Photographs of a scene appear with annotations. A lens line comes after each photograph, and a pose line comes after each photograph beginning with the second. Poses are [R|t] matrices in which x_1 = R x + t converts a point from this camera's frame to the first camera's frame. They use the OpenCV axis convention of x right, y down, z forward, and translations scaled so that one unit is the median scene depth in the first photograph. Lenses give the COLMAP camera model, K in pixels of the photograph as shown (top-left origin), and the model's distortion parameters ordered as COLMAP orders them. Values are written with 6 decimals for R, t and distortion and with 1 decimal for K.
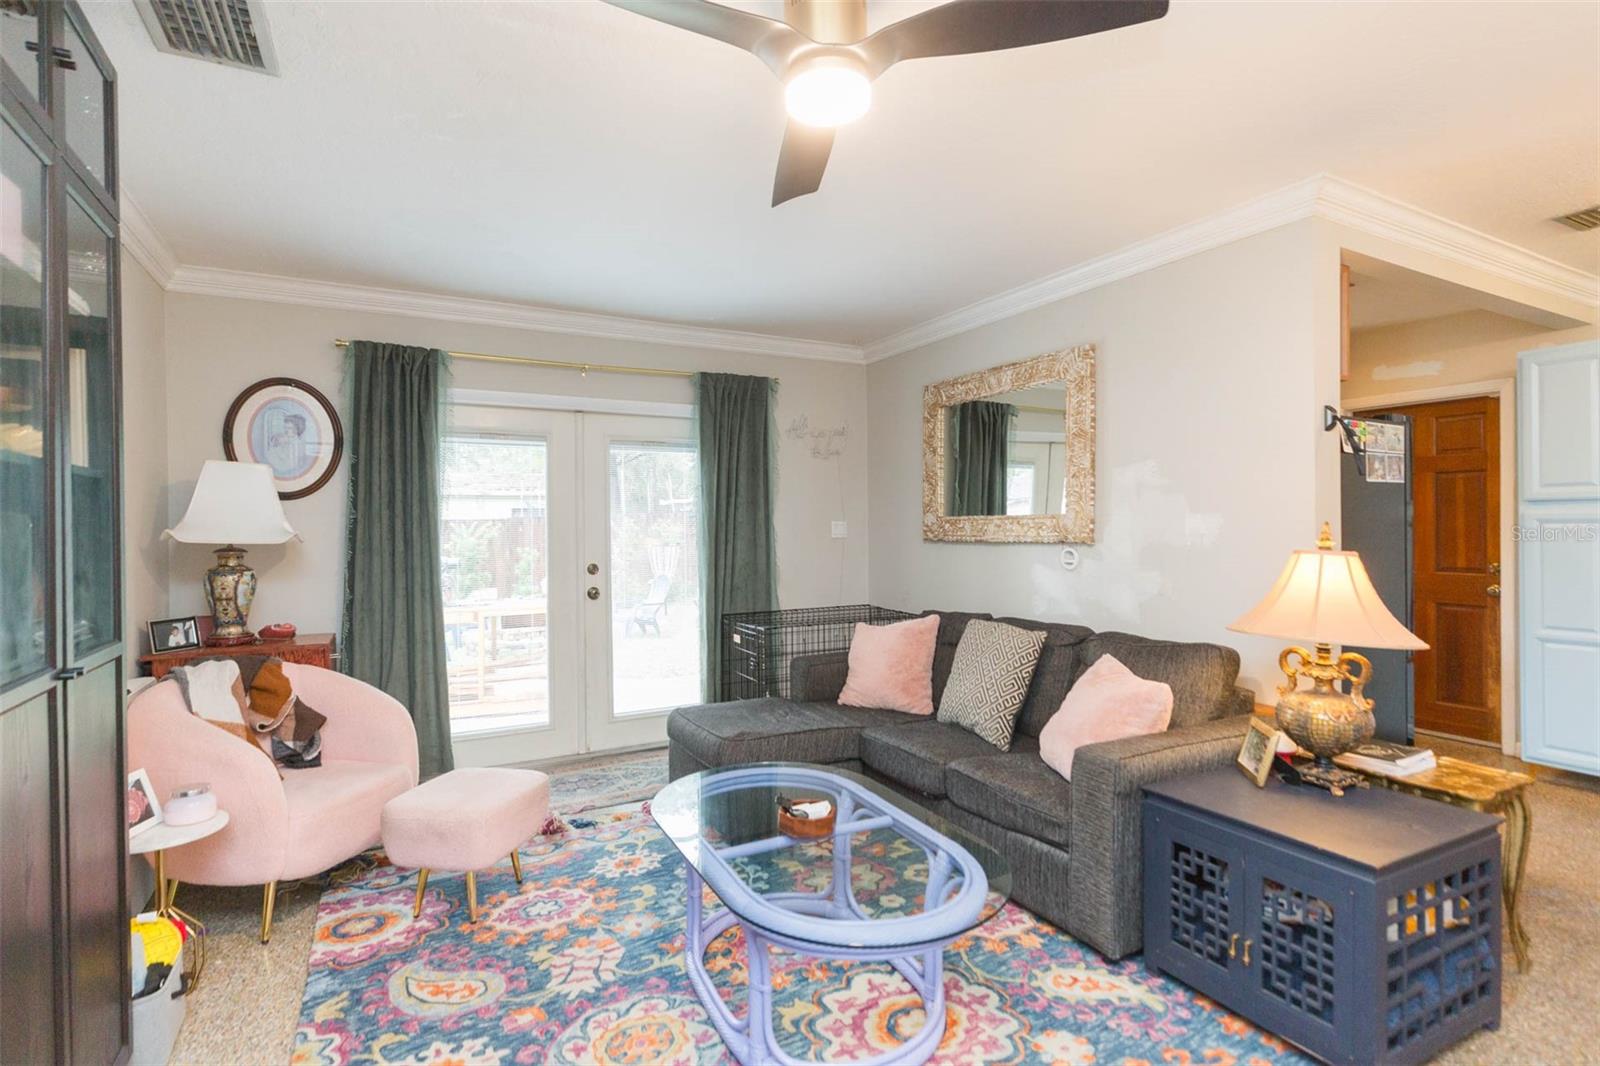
lens RADIAL K [[766.6, 0, 804.1], [0, 766.6, 528.9], [0, 0, 1]] dist [-0.002841, -0.000519]
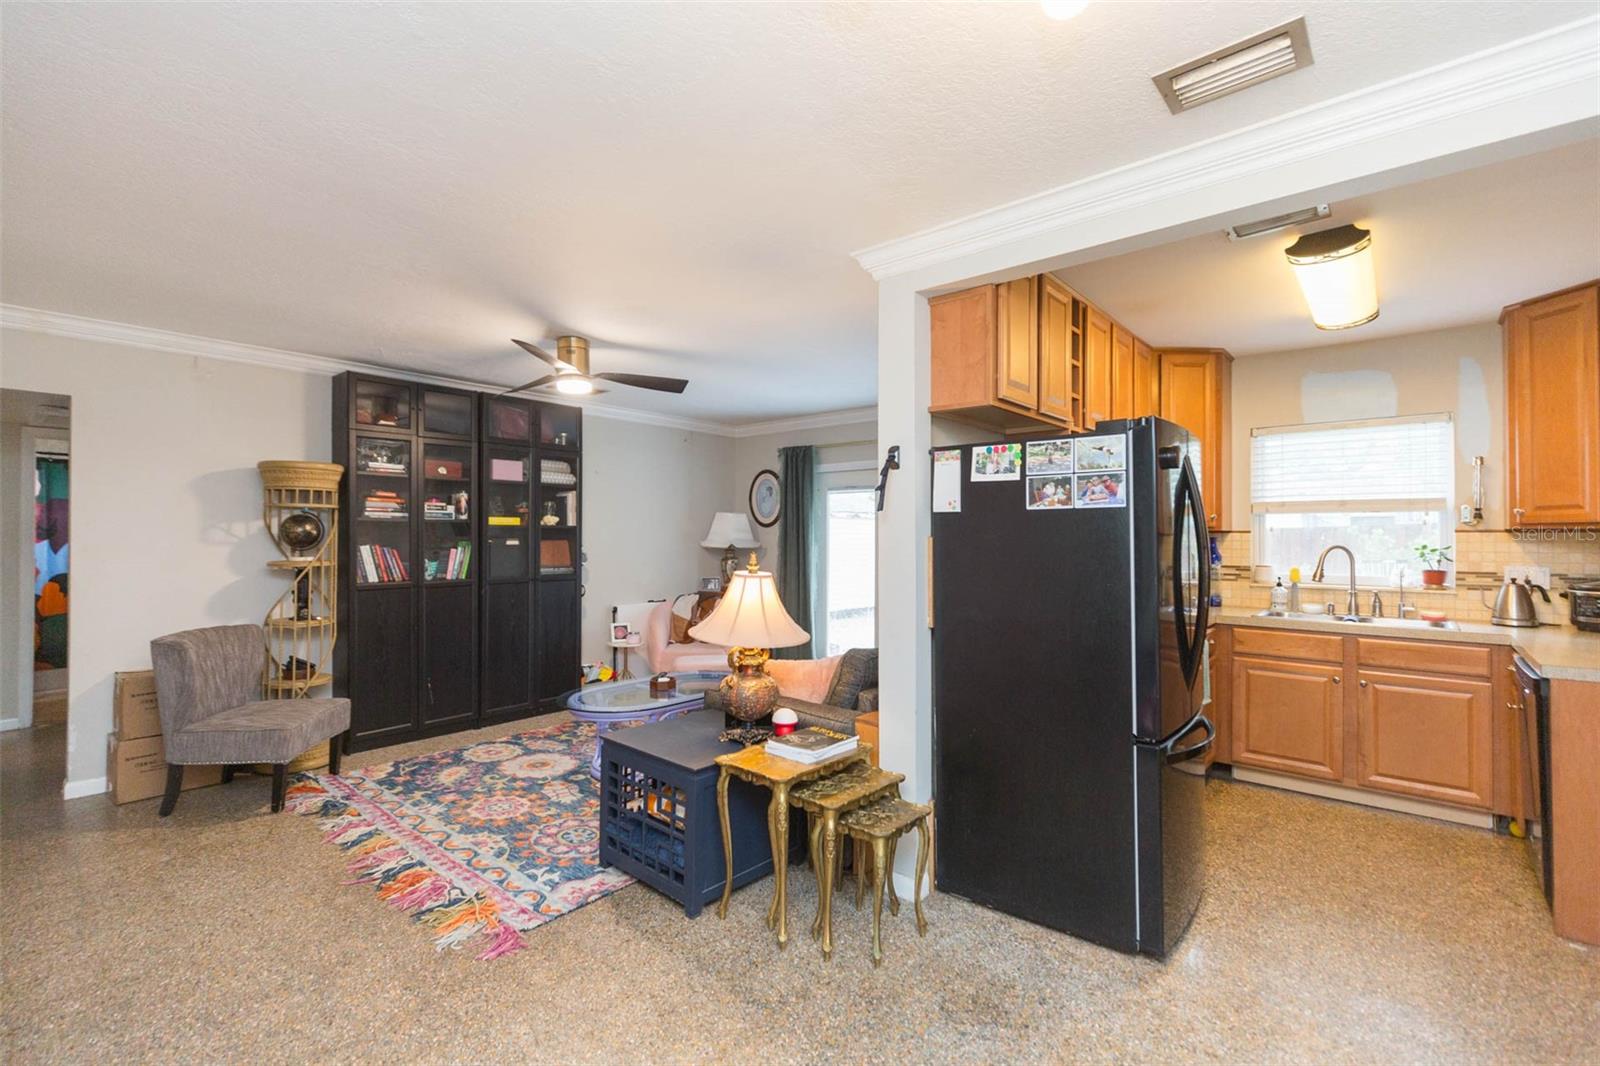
lens RADIAL K [[709.4, 0, 802.5], [0, 709.4, 529.1], [0, 0, 1]] dist [0.002541, -0.000411]
pose [[0.359203, 0.000711, -0.933259, 1.390074], [-0.007210, 0.999972, -0.002013, -0.034842], [0.933231, 0.007452, 0.359198, 0.455866]]
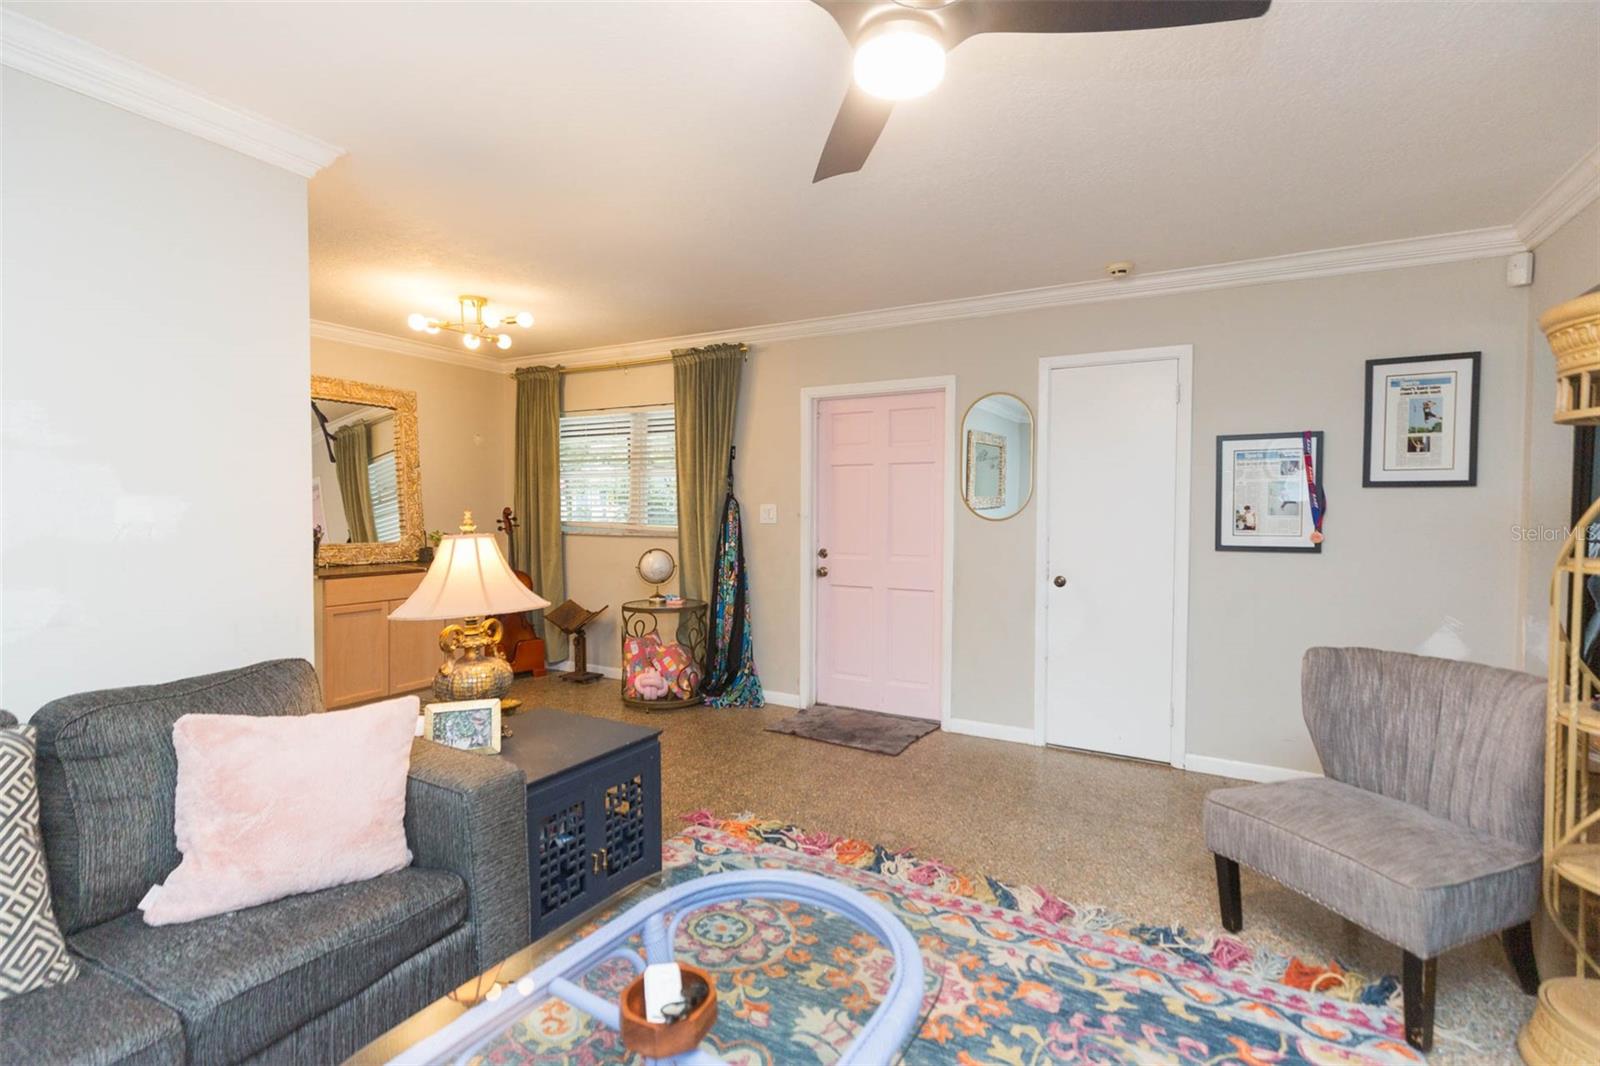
lens RADIAL K [[735.9, 0, 801.4], [0, 735.9, 527.6], [0, 0, 1]] dist [0.001428, 0.000054]
pose [[-0.530326, -0.020297, 0.847551, -0.367705], [-0.000350, 0.999719, 0.023722, -0.005312], [-0.847794, 0.012284, -0.530184, 0.847197]]
